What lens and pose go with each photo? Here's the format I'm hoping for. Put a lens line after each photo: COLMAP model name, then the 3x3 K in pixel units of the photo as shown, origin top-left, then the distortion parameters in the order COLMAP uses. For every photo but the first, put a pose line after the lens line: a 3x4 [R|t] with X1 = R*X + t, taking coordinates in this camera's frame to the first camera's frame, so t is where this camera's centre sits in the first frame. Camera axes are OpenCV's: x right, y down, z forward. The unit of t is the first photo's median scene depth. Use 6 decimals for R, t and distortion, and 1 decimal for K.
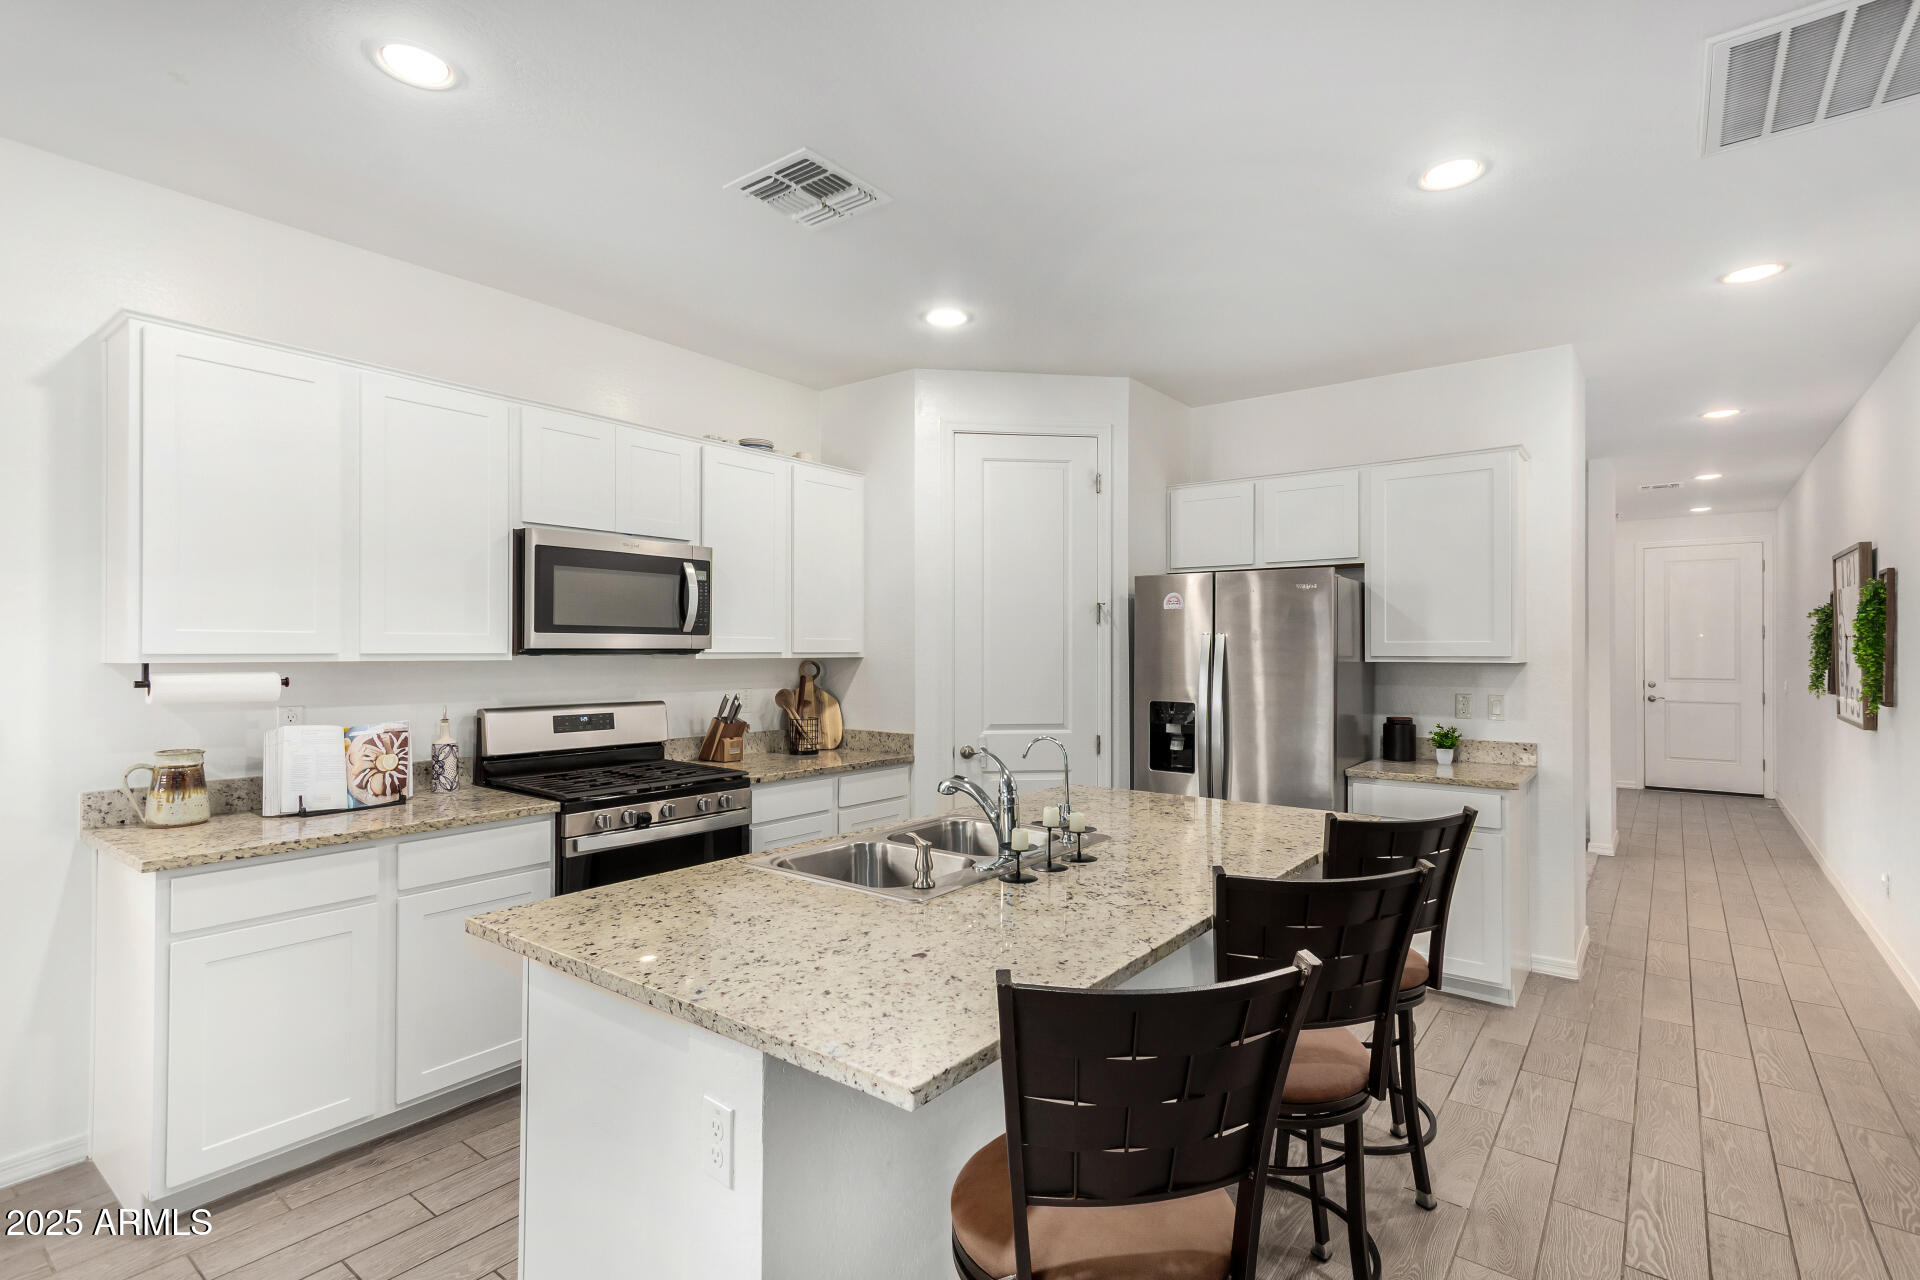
lens RADIAL K [[901.1, 0, 960.5], [0, 901.1, 641.2], [0, 0, 1]] dist [0.003630, 0.000984]
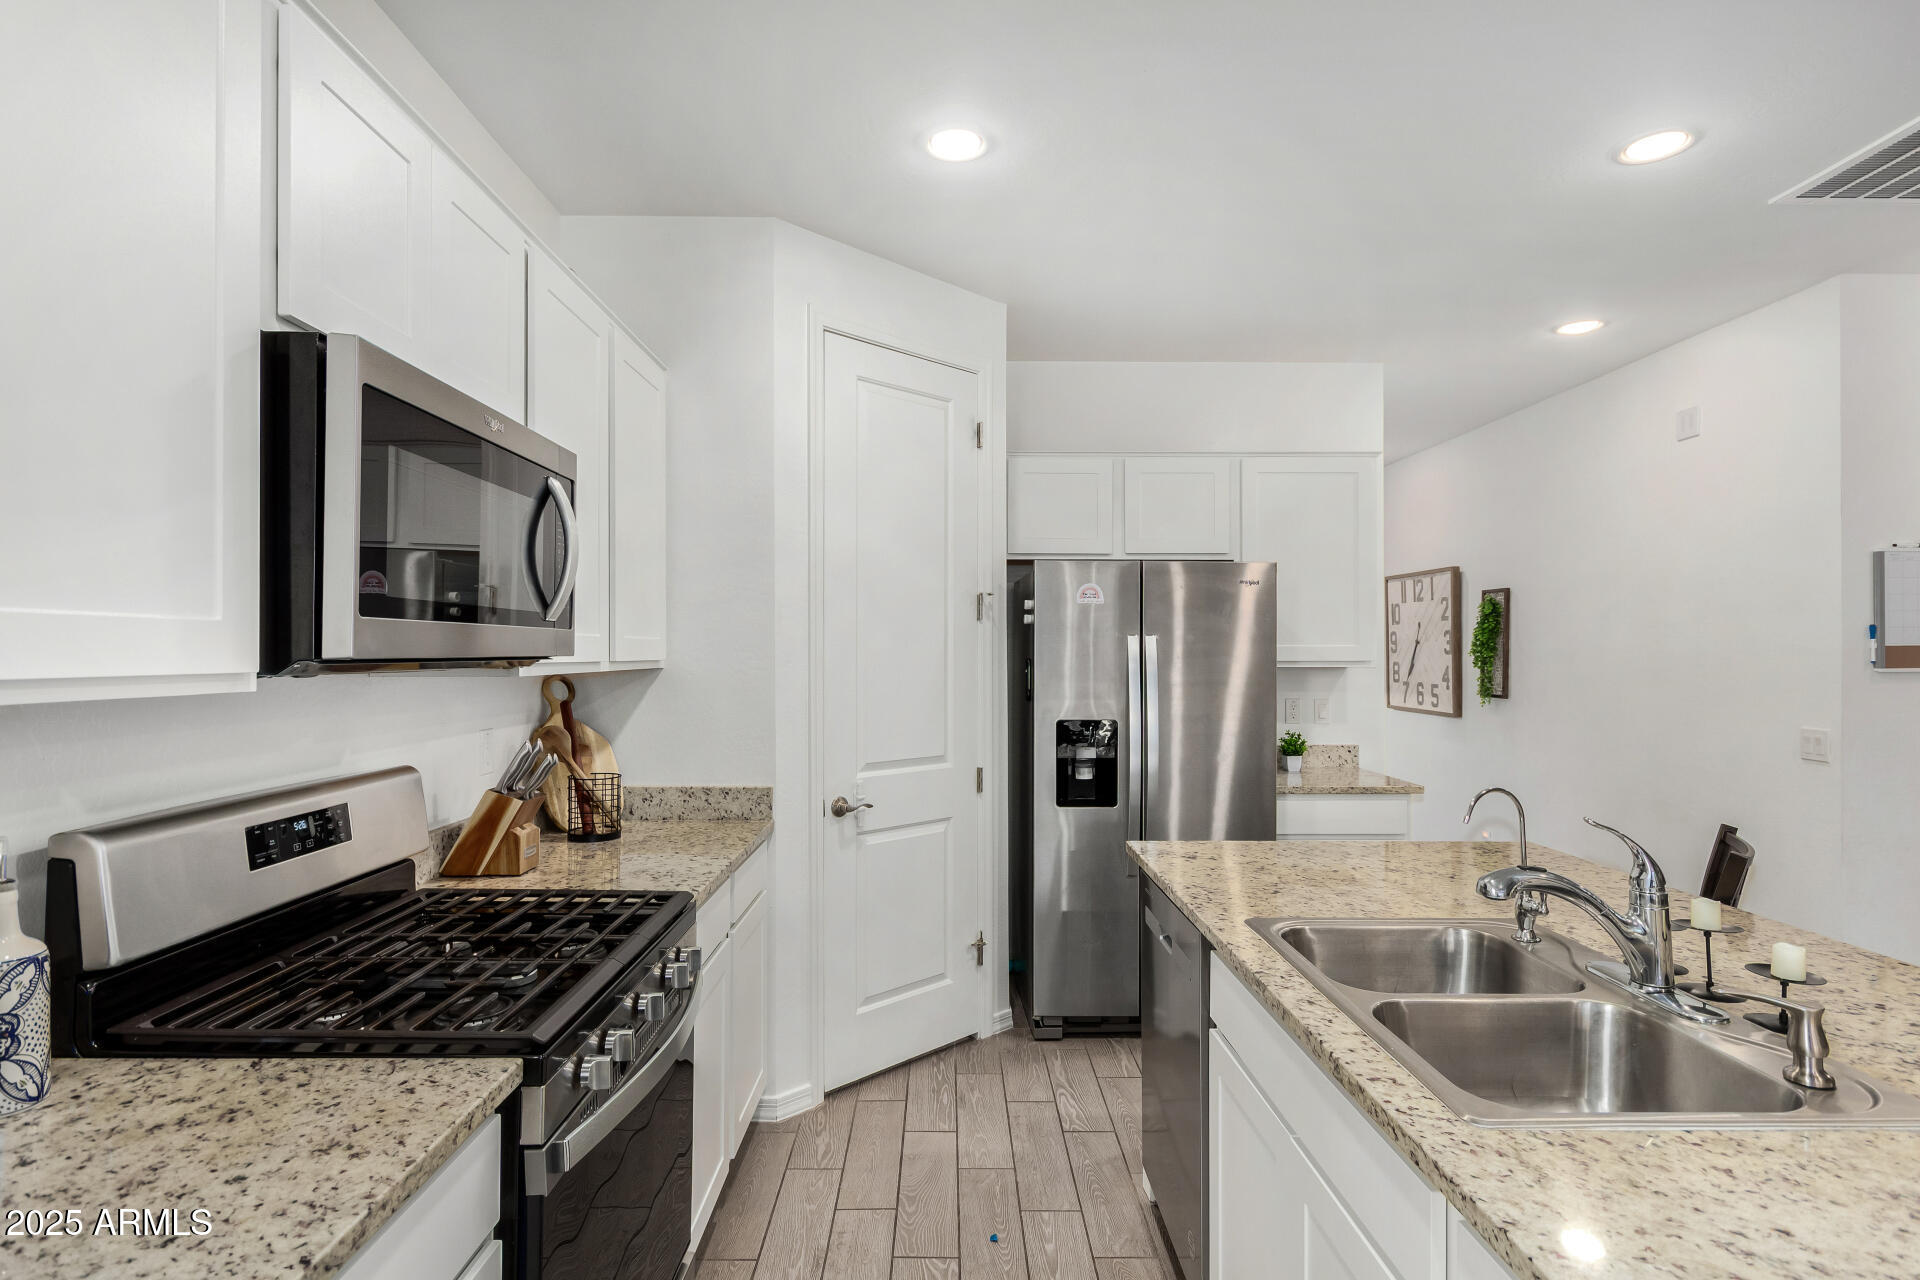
lens RADIAL K [[970.4, 0, 960.3], [0, 970.4, 640.5], [0, 0, 1]] dist [-0.005825, -0.001392]
pose [[0.784782, 0.007052, 0.619731, -0.395468], [-0.007537, 0.999970, -0.001836, -0.000666], [-0.619726, -0.003230, 0.784812, 0.398799]]
